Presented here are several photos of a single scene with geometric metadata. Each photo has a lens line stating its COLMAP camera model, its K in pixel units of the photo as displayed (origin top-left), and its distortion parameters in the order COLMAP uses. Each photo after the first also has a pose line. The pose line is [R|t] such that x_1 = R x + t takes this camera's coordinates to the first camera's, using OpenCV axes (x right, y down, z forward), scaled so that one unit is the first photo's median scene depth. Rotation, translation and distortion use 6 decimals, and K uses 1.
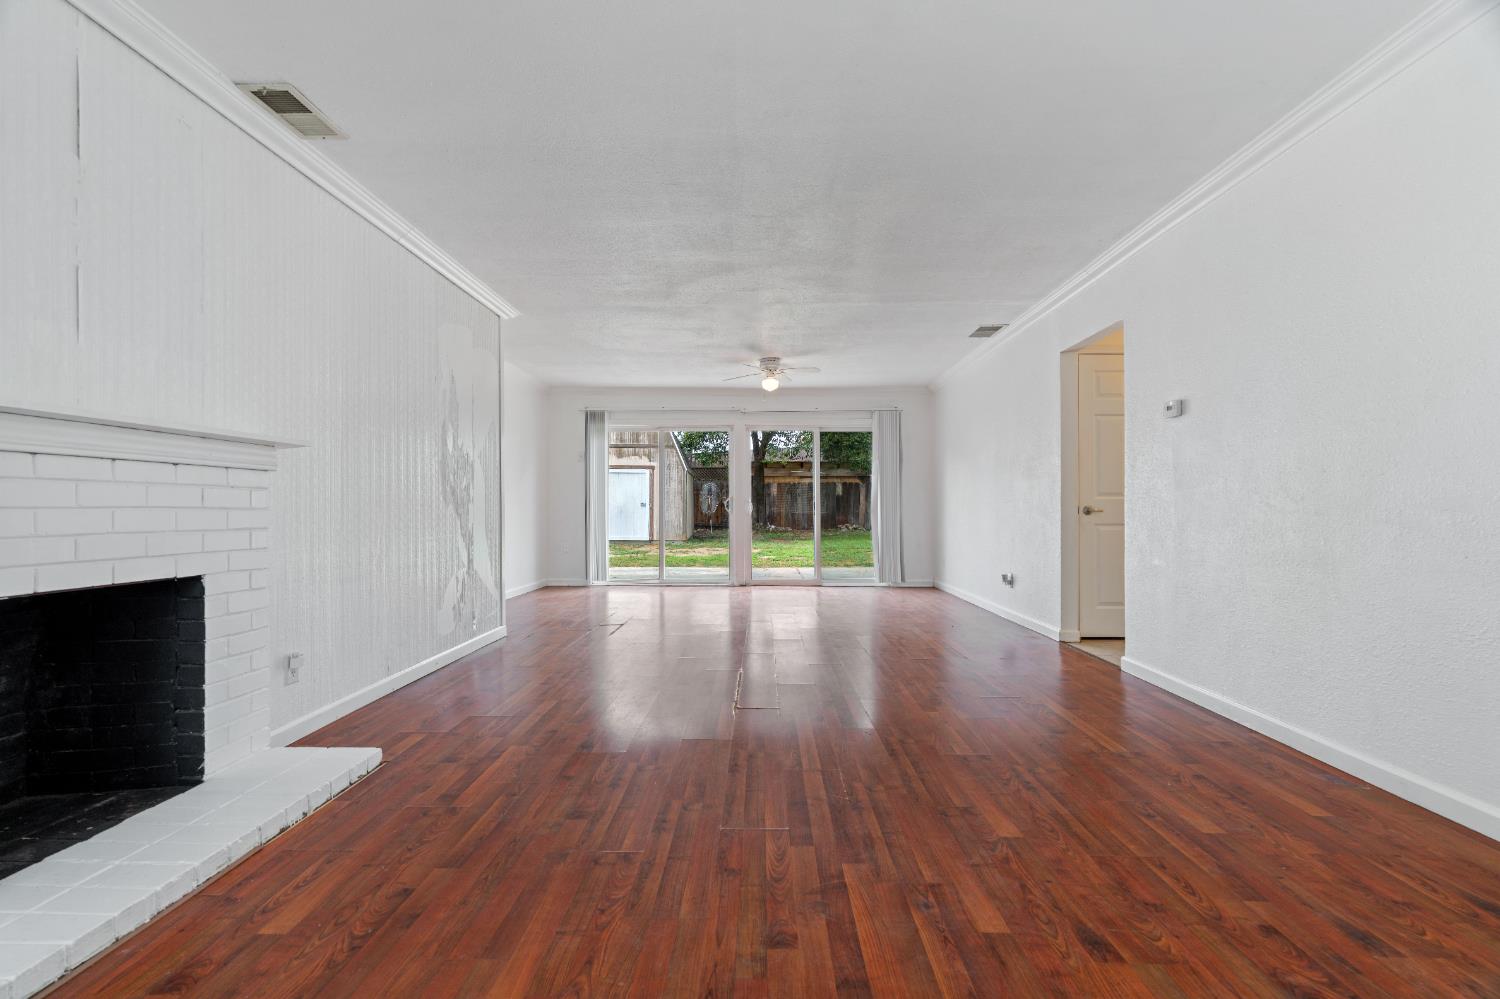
lens RADIAL K [[679.3, 0, 750.0], [0, 679.3, 499.5], [0, 0, 1]] dist [-0.003205, -0.000006]
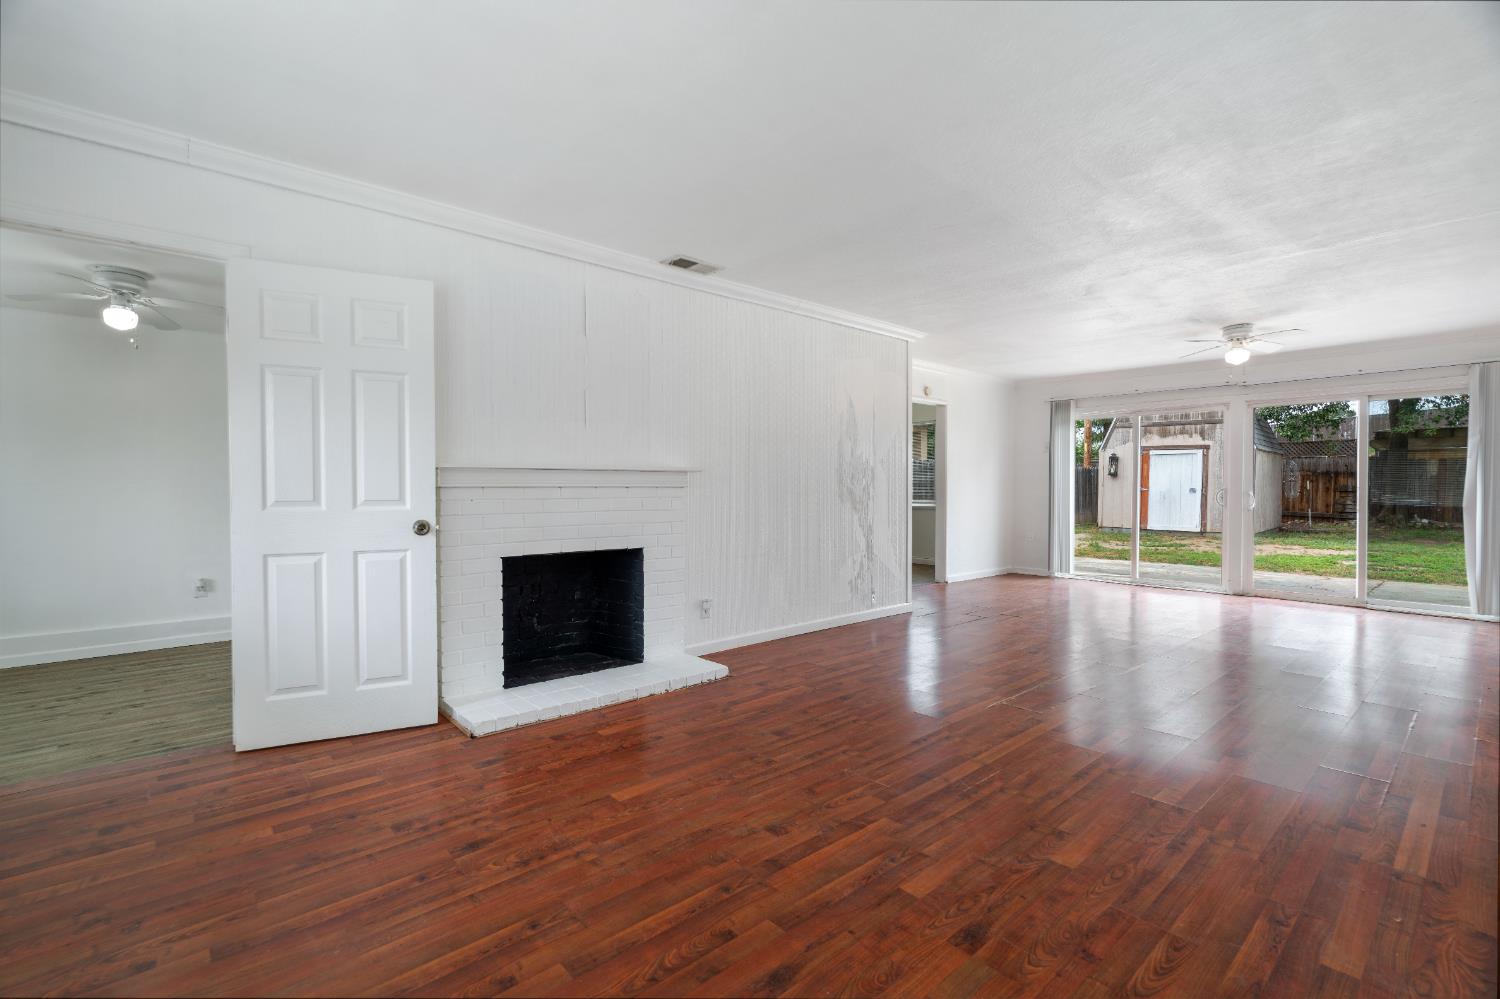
lens RADIAL K [[677.9, 0, 750.7], [0, 677.9, 495.8], [0, 0, 1]] dist [-0.003015, 0.000033]
pose [[0.680044, 0.011357, -0.733083, 0.614859], [0.007252, 0.999727, 0.022215, -0.057226], [0.733135, -0.020424, 0.679776, -0.007323]]
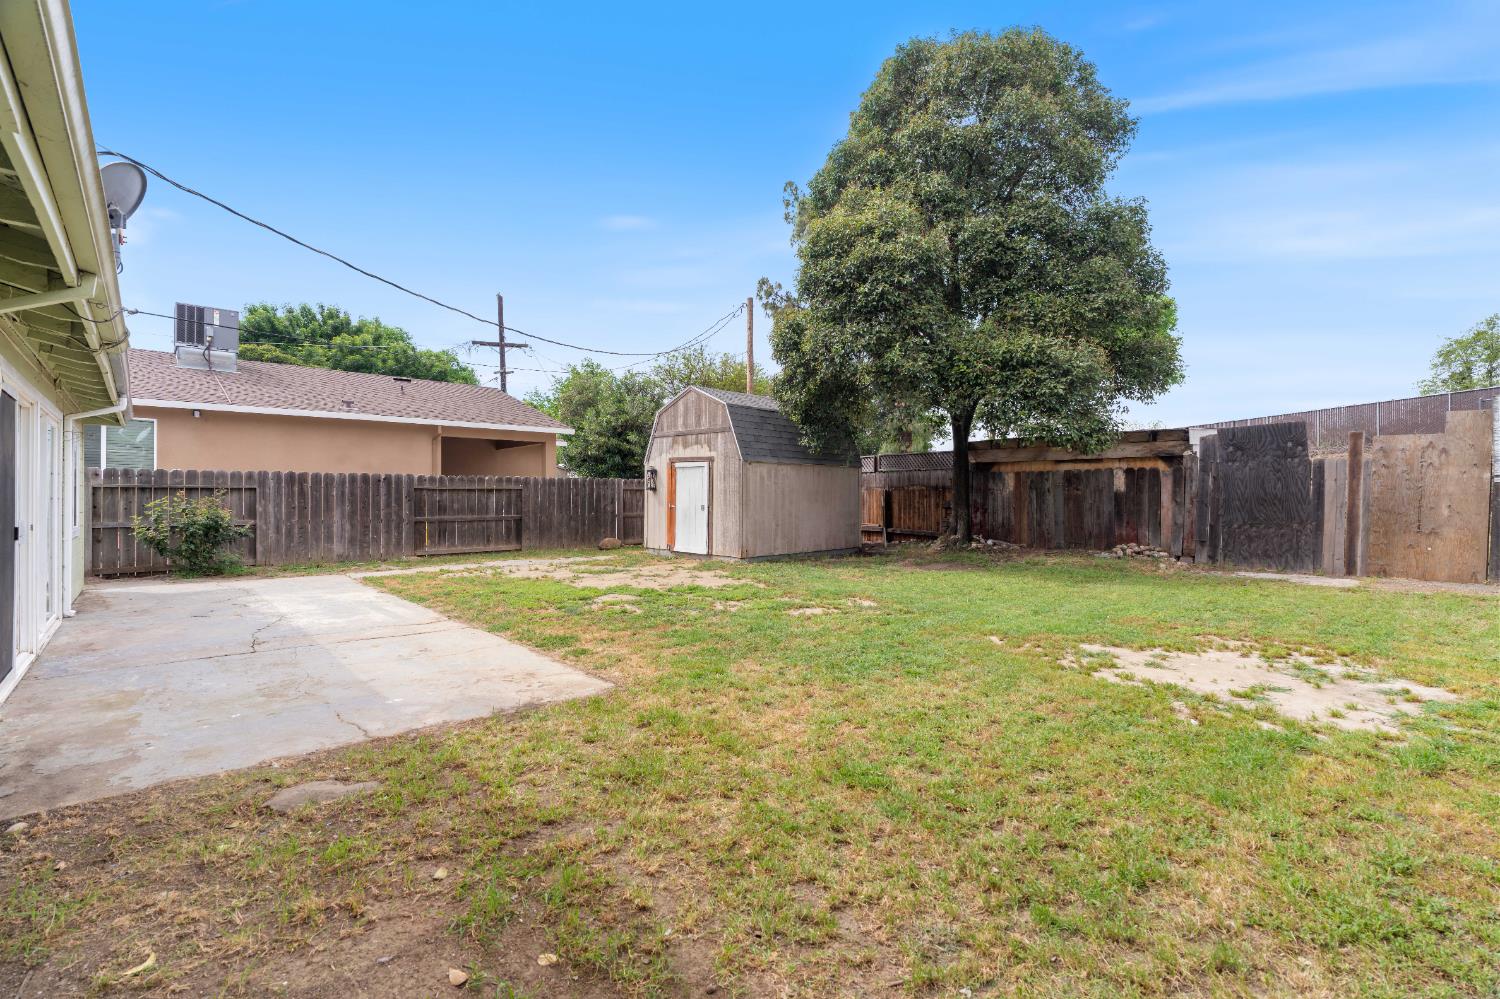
lens RADIAL K [[677.9, 0, 750.7], [0, 677.9, 495.8], [0, 0, 1]] dist [-0.003015, 0.000033]
pose [[0.671296, 0.005028, -0.741172, 3.002765], [0.005608, 0.999914, 0.011863, -0.097501], [0.741168, -0.012121, 0.671210, 3.514433]]
